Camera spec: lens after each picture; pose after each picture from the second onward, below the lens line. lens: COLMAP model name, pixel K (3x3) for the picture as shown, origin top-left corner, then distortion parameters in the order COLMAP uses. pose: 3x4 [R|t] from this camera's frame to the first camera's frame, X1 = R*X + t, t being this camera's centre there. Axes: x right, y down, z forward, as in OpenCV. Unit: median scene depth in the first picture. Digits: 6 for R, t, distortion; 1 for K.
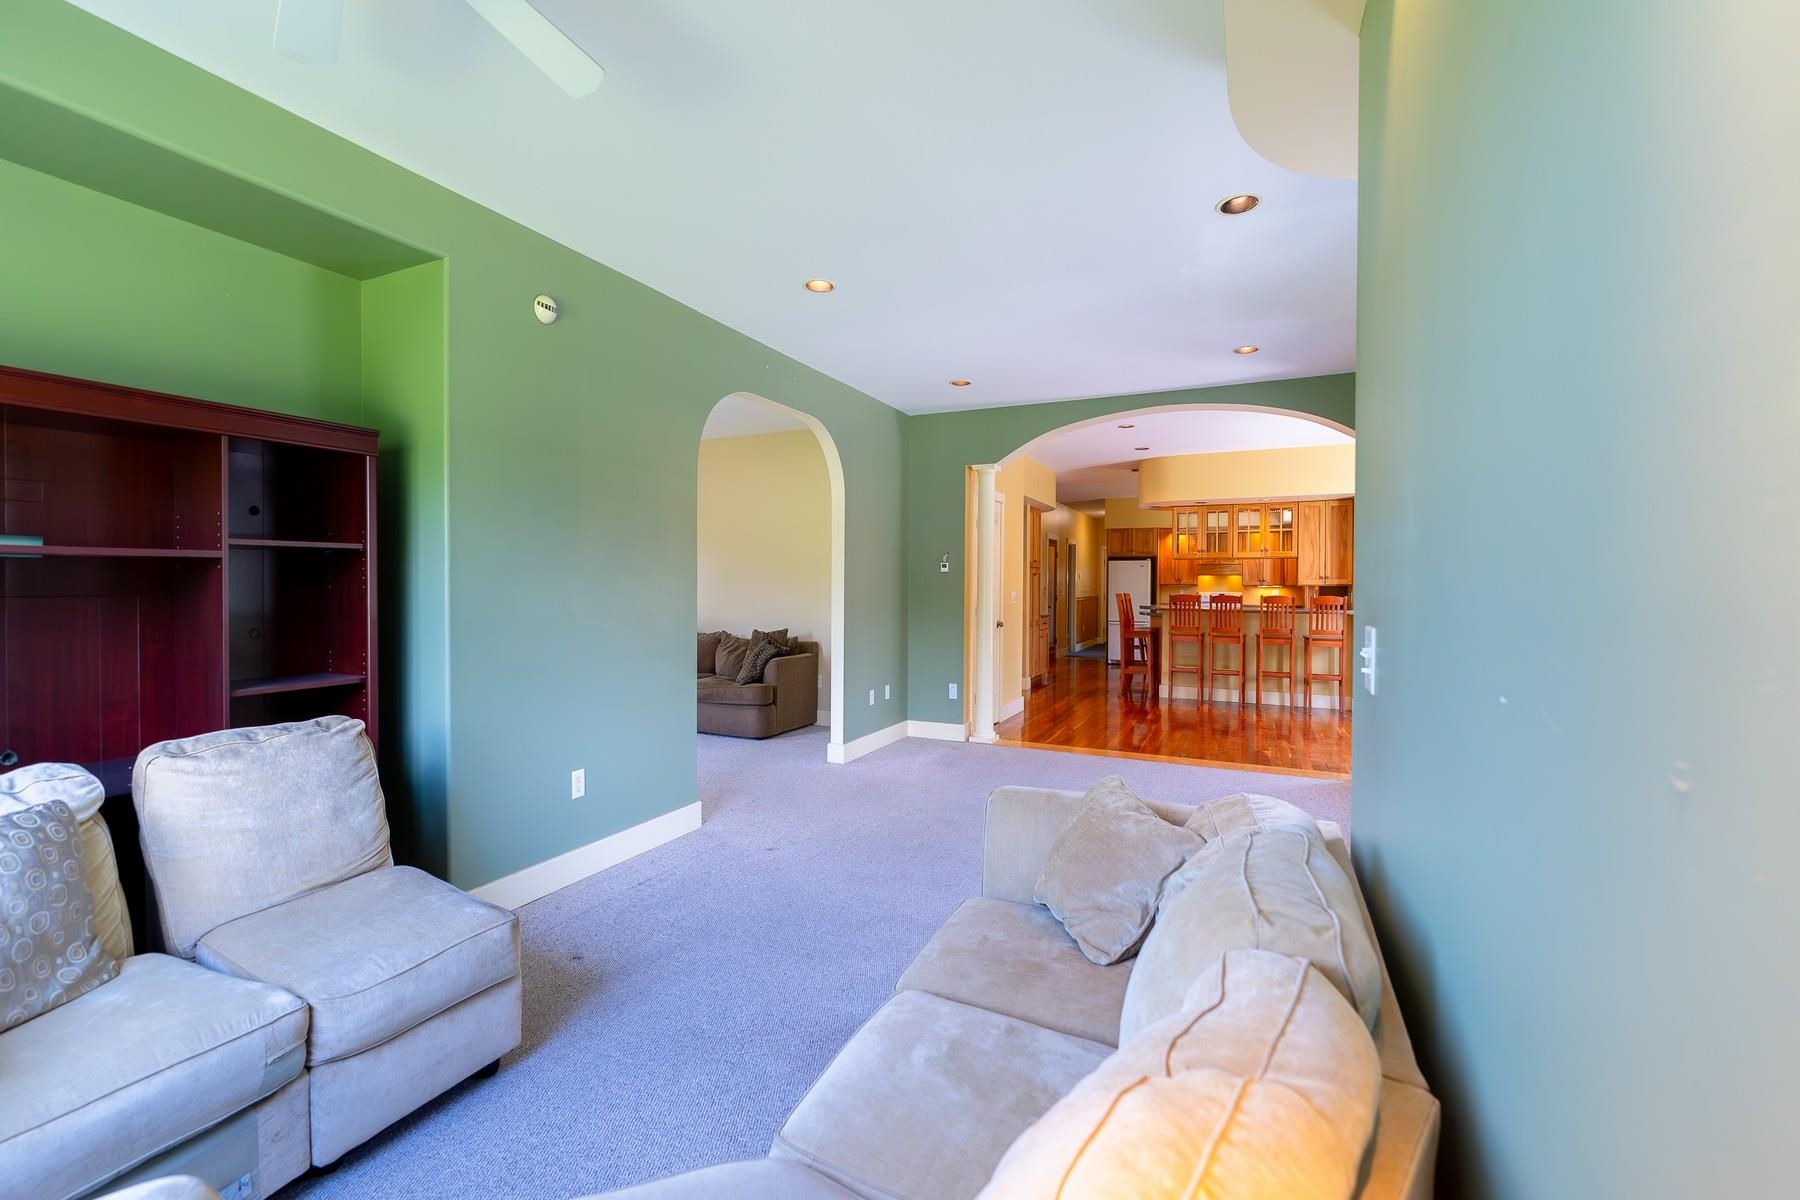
lens RADIAL K [[725.9, 0, 900.1], [0, 725.9, 580.4], [0, 0, 1]] dist [-0.000022, 0.000018]
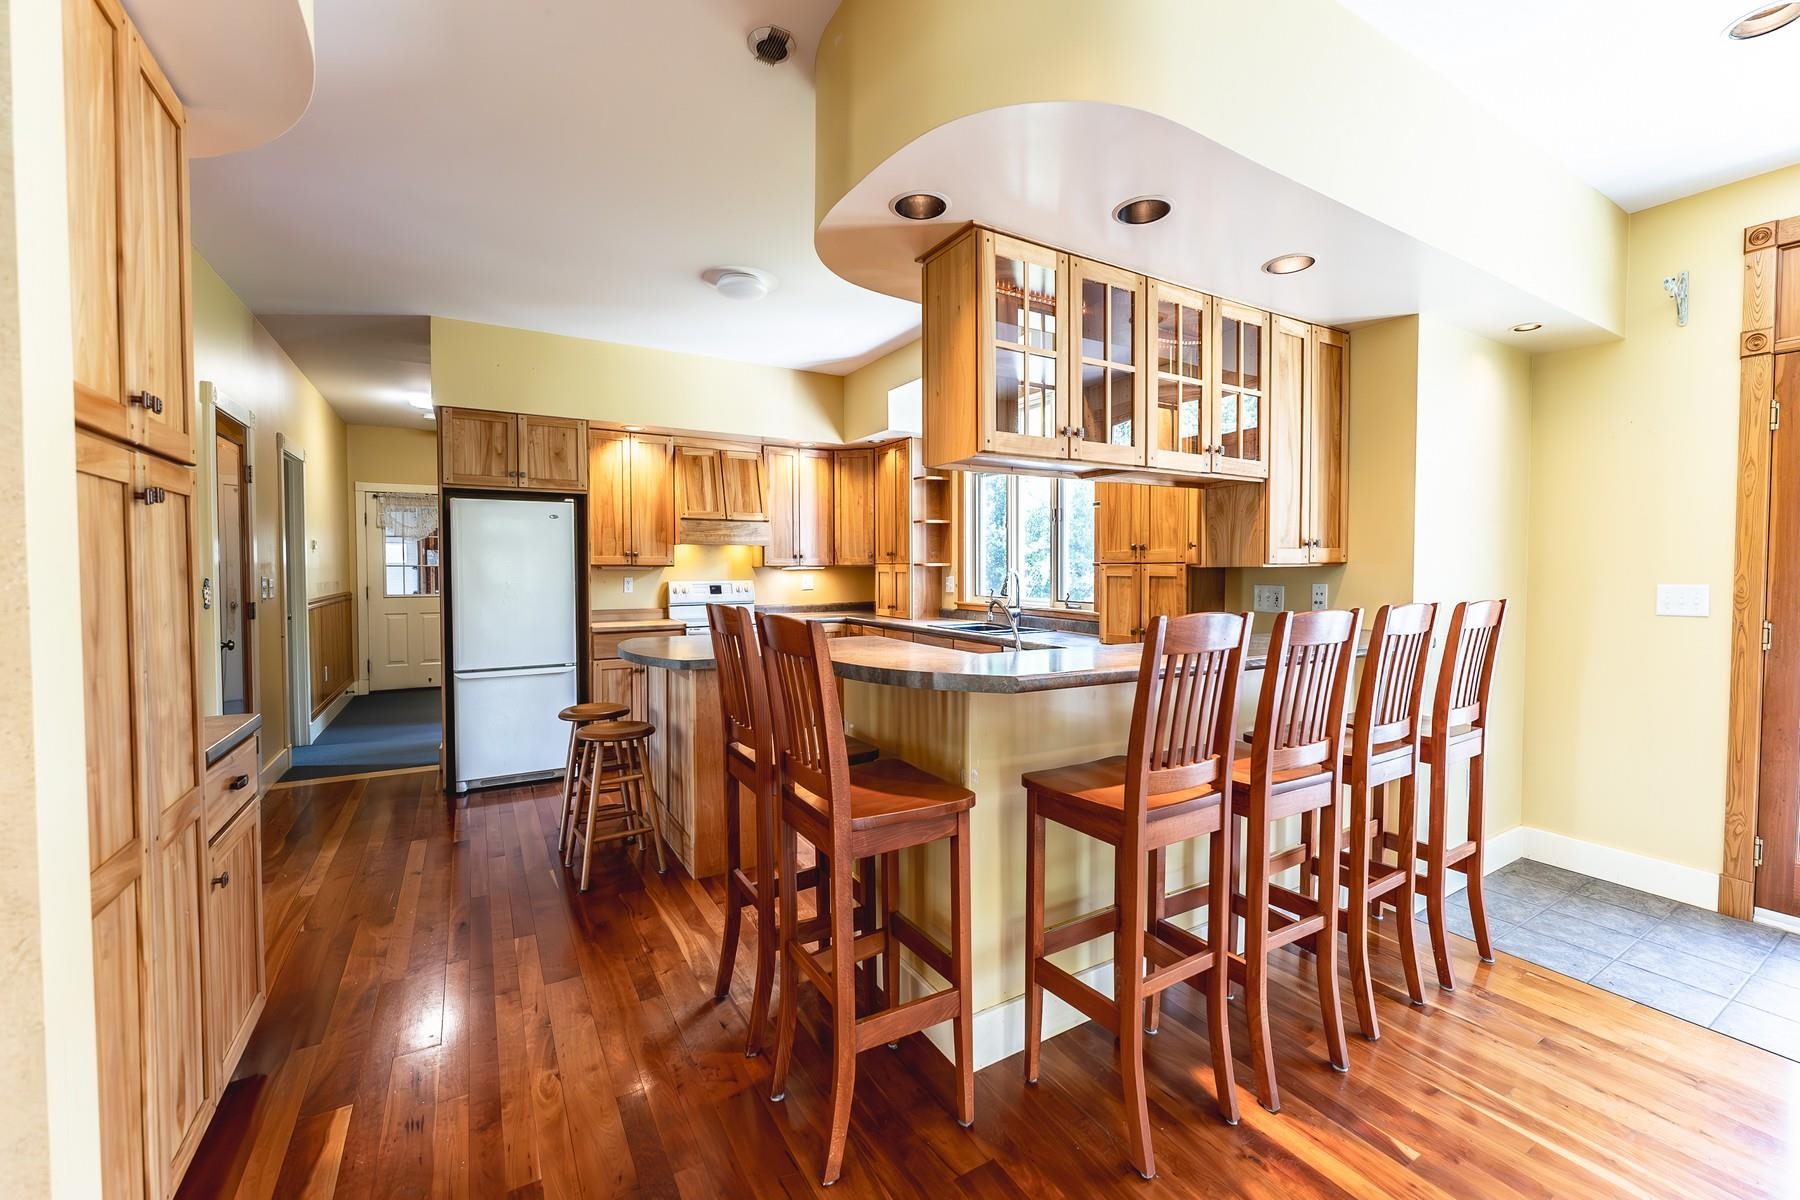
lens RADIAL K [[725.9, 0, 900.1], [0, 725.9, 580.4], [0, 0, 1]] dist [-0.000022, 0.000018]
pose [[0.555660, -0.024799, 0.831040, 0.118714], [0.001559, 0.999584, 0.028787, 0.002531], [-0.831408, -0.014700, 0.555467, 0.634698]]
